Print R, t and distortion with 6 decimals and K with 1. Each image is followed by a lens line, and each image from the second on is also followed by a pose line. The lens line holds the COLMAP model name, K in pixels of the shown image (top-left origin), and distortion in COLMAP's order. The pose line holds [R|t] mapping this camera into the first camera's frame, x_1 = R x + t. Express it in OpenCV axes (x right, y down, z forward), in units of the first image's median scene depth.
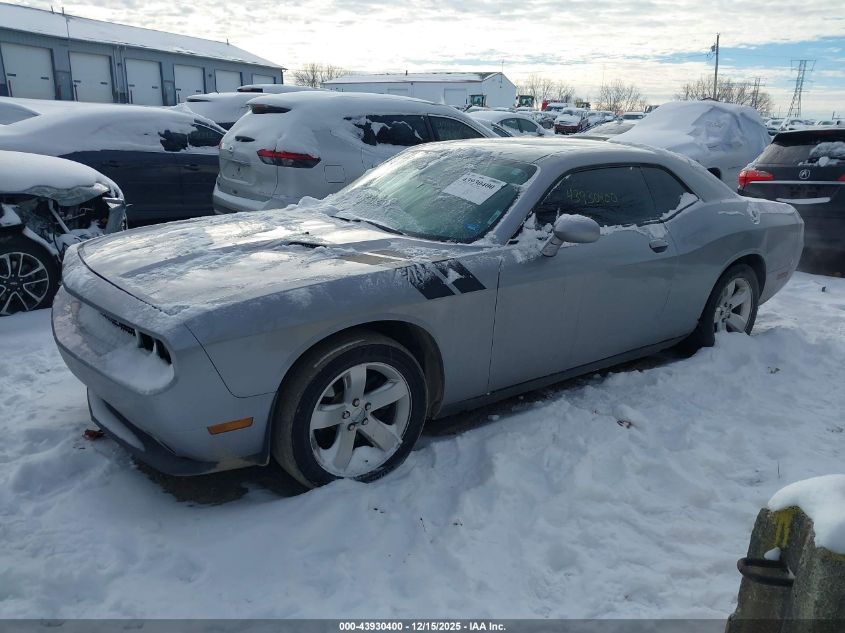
lens RADIAL K [[644.1, 0, 424.5], [0, 644.1, 320.9], [0, 0, 1]] dist [0.032824, -0.026848]
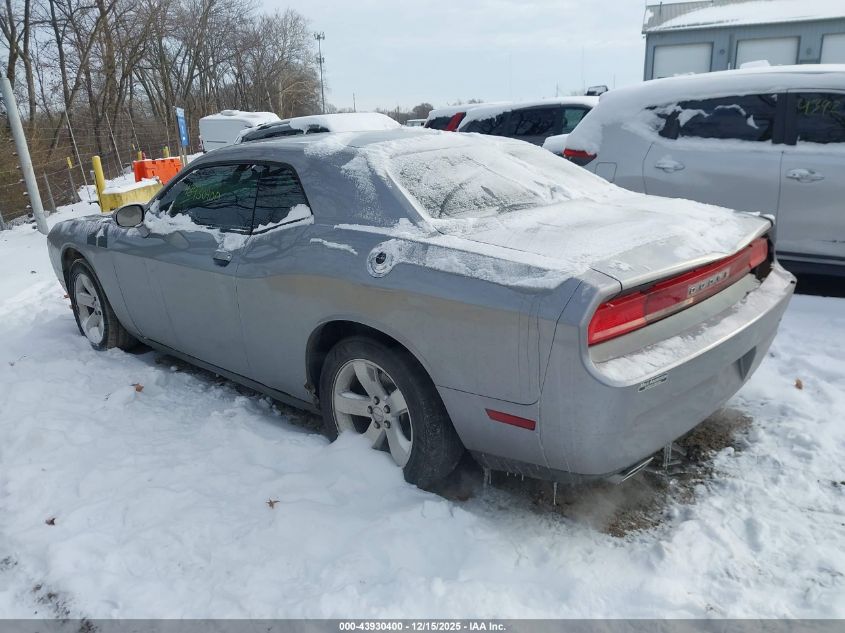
lens RADIAL K [[644.1, 0, 448.7], [0, 644.1, 313.4], [0, 0, 1]] dist [0.032824, -0.026848]
pose [[0.192891, 0.241894, -0.950937, 1.138577], [-0.248326, 0.949622, 0.191188, -0.258964], [0.949277, 0.199264, 0.243242, 0.997857]]
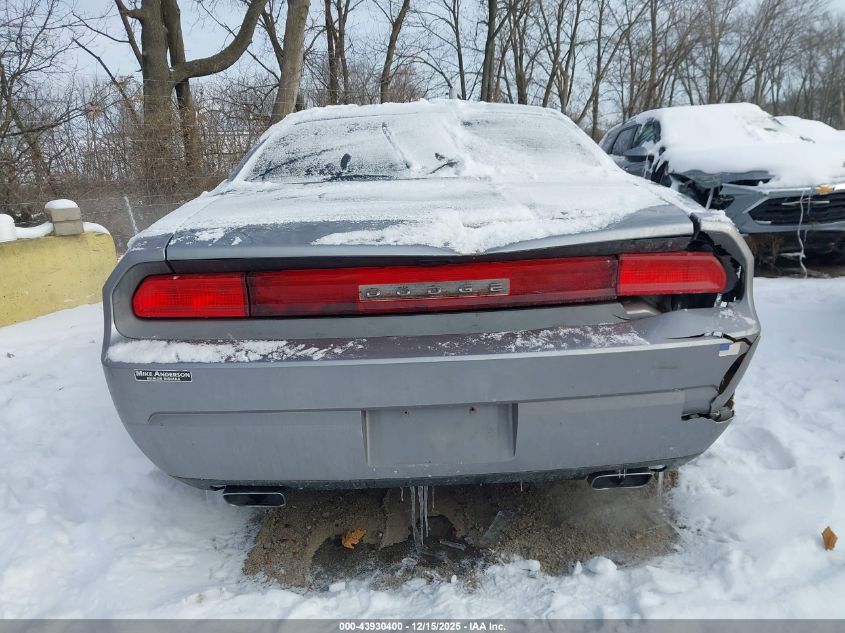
lens RADIAL K [[644.1, 0, 421.6], [0, 644.1, 315.1], [0, 0, 1]] dist [0.032824, -0.026848]
pose [[-0.542174, 0.197262, -0.816783, 0.948198], [-0.228709, 0.900709, 0.369345, -0.368096], [0.808542, 0.387055, -0.443226, 1.553855]]
